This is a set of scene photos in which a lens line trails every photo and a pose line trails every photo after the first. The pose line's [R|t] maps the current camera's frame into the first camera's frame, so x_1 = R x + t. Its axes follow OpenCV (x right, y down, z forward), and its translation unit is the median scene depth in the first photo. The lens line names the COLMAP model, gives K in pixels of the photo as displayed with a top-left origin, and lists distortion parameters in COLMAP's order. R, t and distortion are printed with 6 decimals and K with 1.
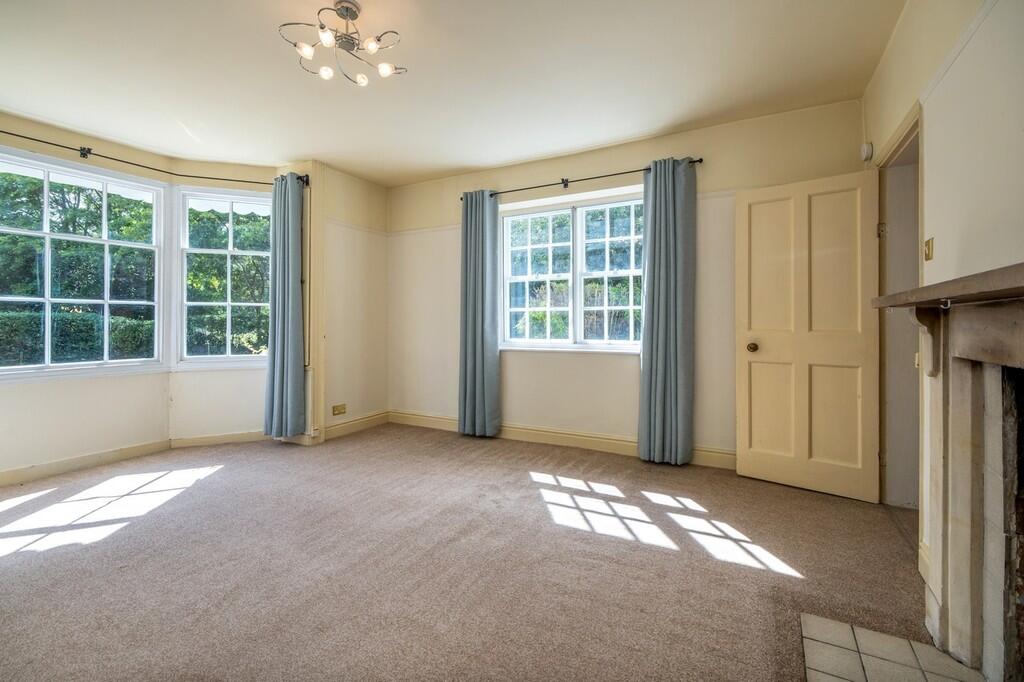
lens RADIAL K [[452.7, 0, 523.8], [0, 452.7, 321.1], [0, 0, 1]] dist [0.003731, 0.000324]
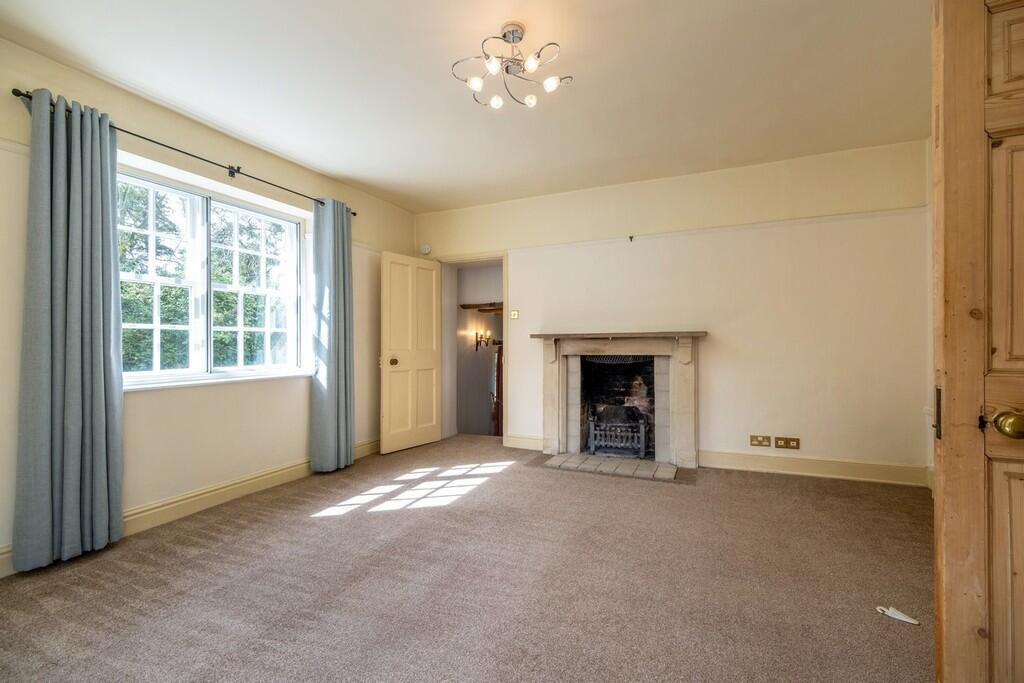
lens RADIAL K [[452.7, 0, 513.5], [0, 452.7, 342.2], [0, 0, 1]] dist [0.003731, 0.000324]
pose [[-0.079259, 0.002418, 0.996851, -0.931785], [0.002094, 0.999995, -0.002259, -0.000121], [-0.996852, 0.001909, -0.079264, 0.710207]]
